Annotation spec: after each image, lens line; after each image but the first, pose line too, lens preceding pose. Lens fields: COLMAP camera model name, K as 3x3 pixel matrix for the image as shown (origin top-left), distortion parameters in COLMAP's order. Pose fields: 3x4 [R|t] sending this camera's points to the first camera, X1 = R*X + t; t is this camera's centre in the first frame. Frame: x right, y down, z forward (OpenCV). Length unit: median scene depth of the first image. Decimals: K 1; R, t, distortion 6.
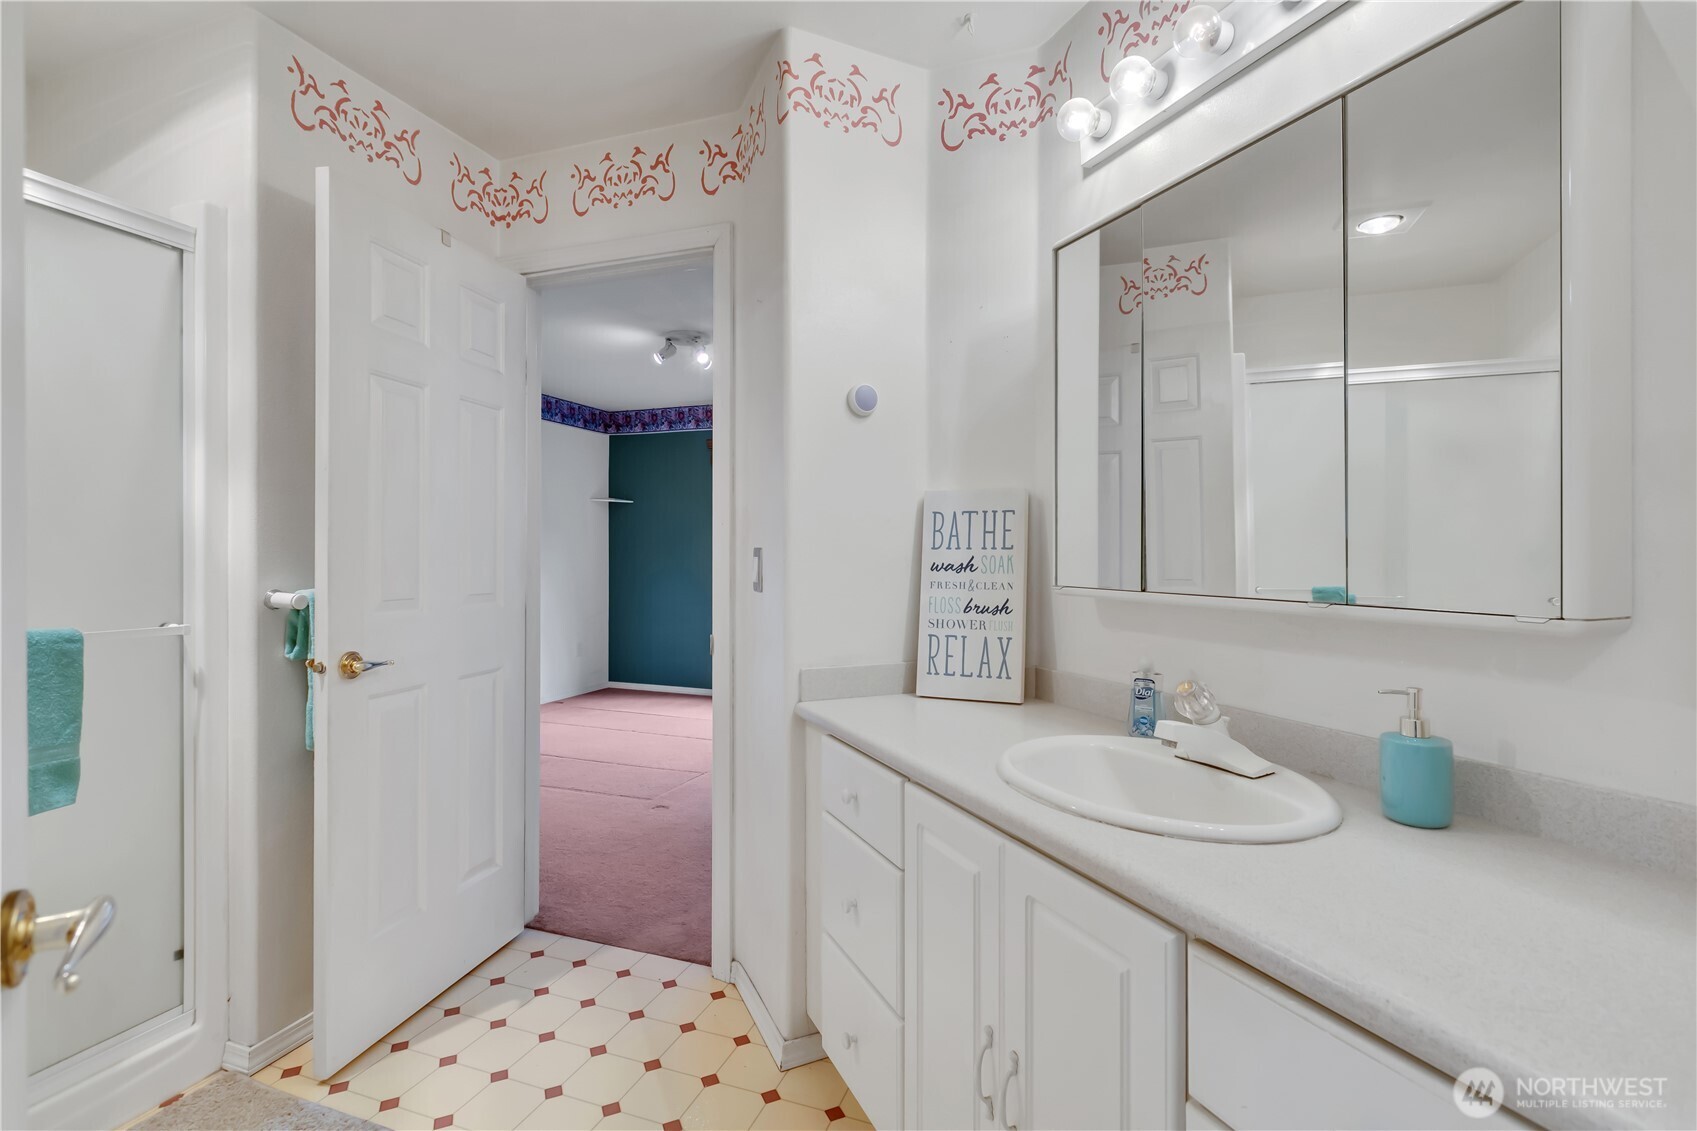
lens RADIAL K [[772.3, 0, 849.1], [0, 772.3, 562.6], [0, 0, 1]] dist [-0.003517, -0.000288]
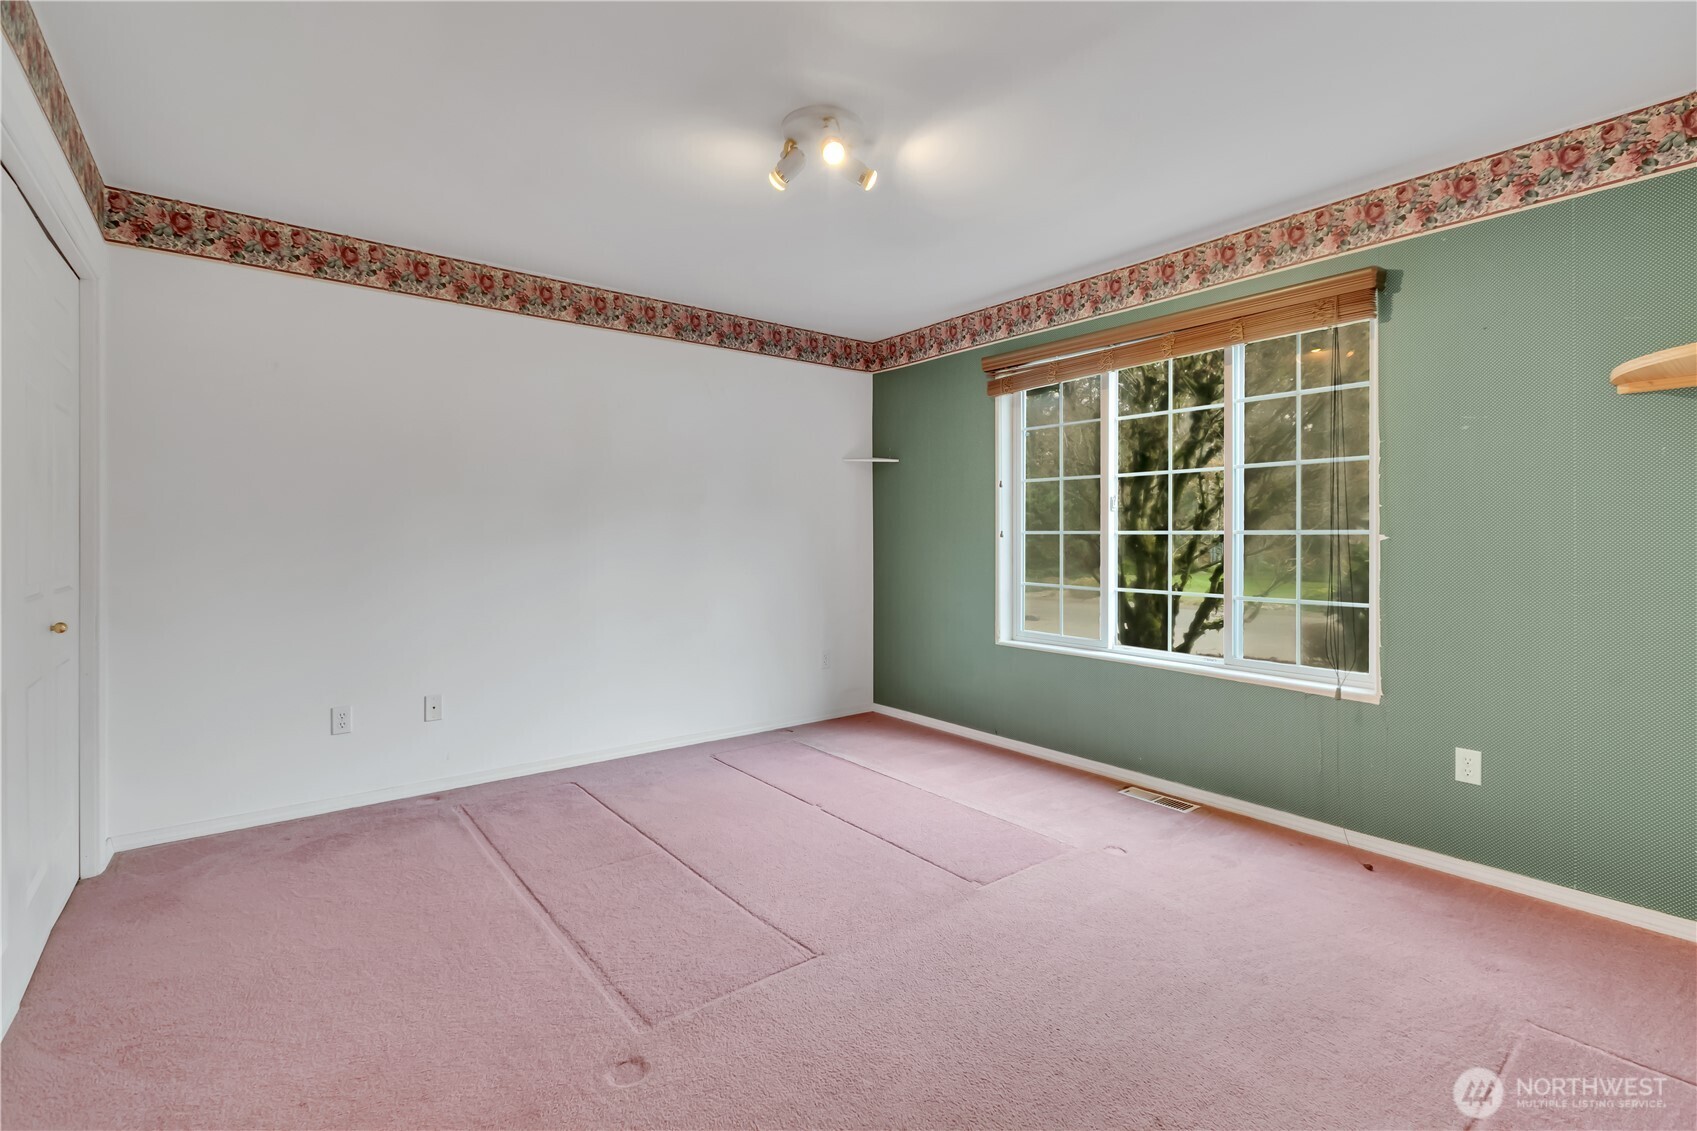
lens RADIAL K [[772.3, 0, 854.9], [0, 772.3, 534.5], [0, 0, 1]] dist [-0.003517, -0.000288]
pose [[0.857420, -0.009285, -0.514534, 0.059931], [0.001788, 0.999885, -0.015063, 0.002138], [0.514615, 0.011996, 0.857337, 0.356907]]
